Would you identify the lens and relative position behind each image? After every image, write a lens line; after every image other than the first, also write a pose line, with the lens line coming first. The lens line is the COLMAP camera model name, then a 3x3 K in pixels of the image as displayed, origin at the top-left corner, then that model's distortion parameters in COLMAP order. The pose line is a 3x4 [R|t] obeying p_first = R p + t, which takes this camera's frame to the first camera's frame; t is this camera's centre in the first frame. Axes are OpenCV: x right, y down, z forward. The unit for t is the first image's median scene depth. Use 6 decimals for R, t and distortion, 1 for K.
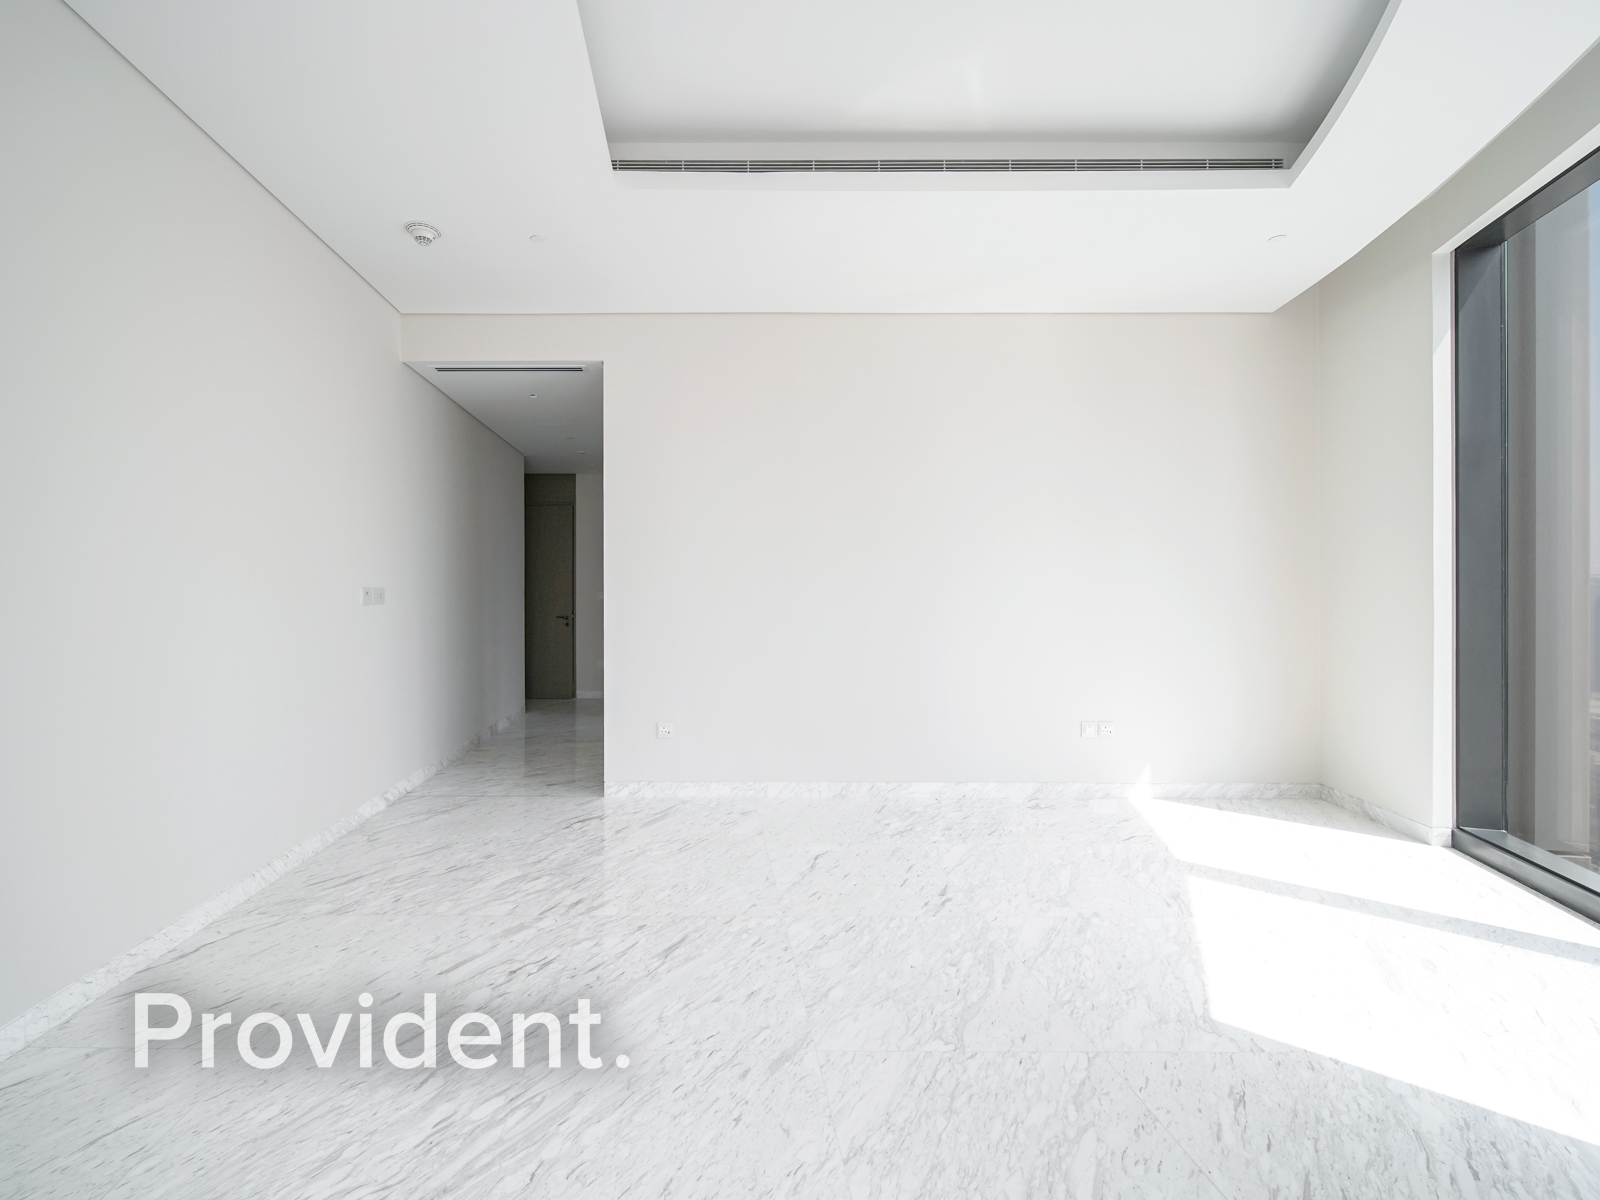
lens RADIAL K [[645.2, 0, 796.6], [0, 645.2, 601.7], [0, 0, 1]] dist [-0.007316, -0.000051]
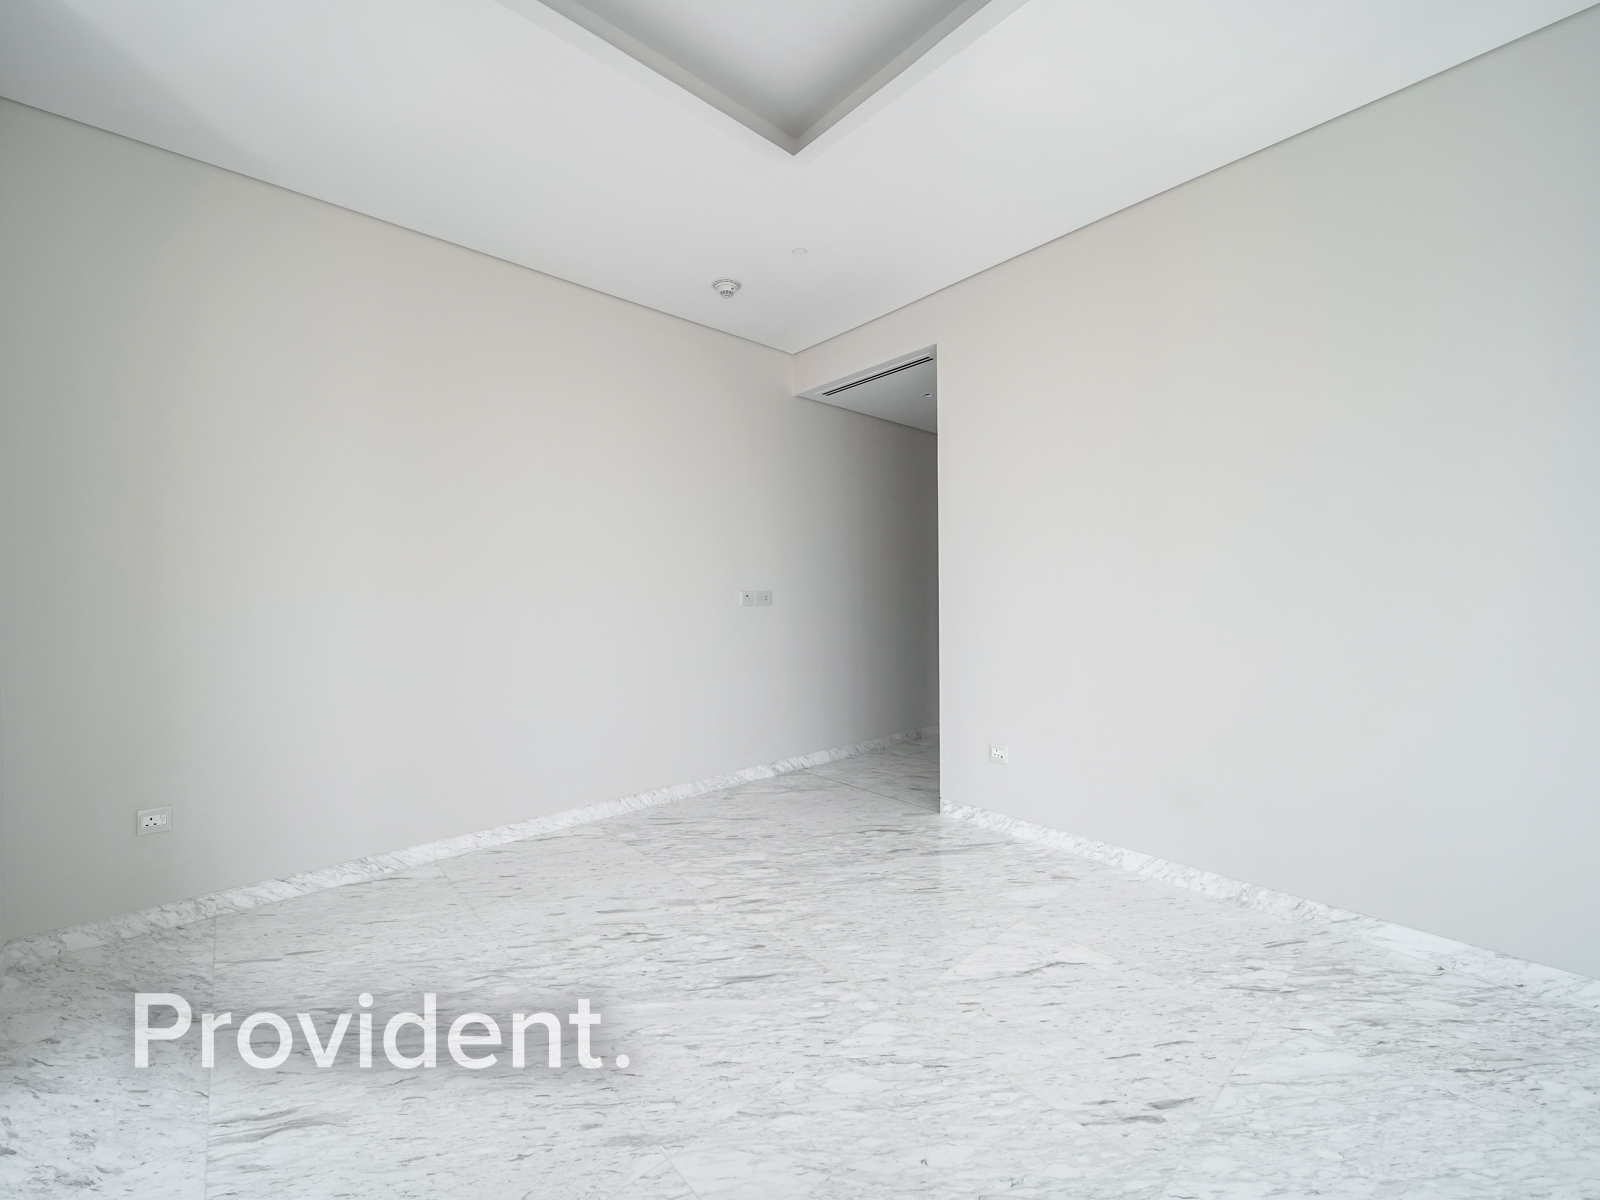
lens RADIAL K [[664.7, 0, 802.3], [0, 664.7, 610.9], [0, 0, 1]] dist [-0.003849, -0.000711]
pose [[0.640944, 0.014012, -0.767459, 0.382085], [-0.002154, 0.999862, 0.016457, -0.006015], [0.767584, -0.008895, 0.640886, 0.293990]]
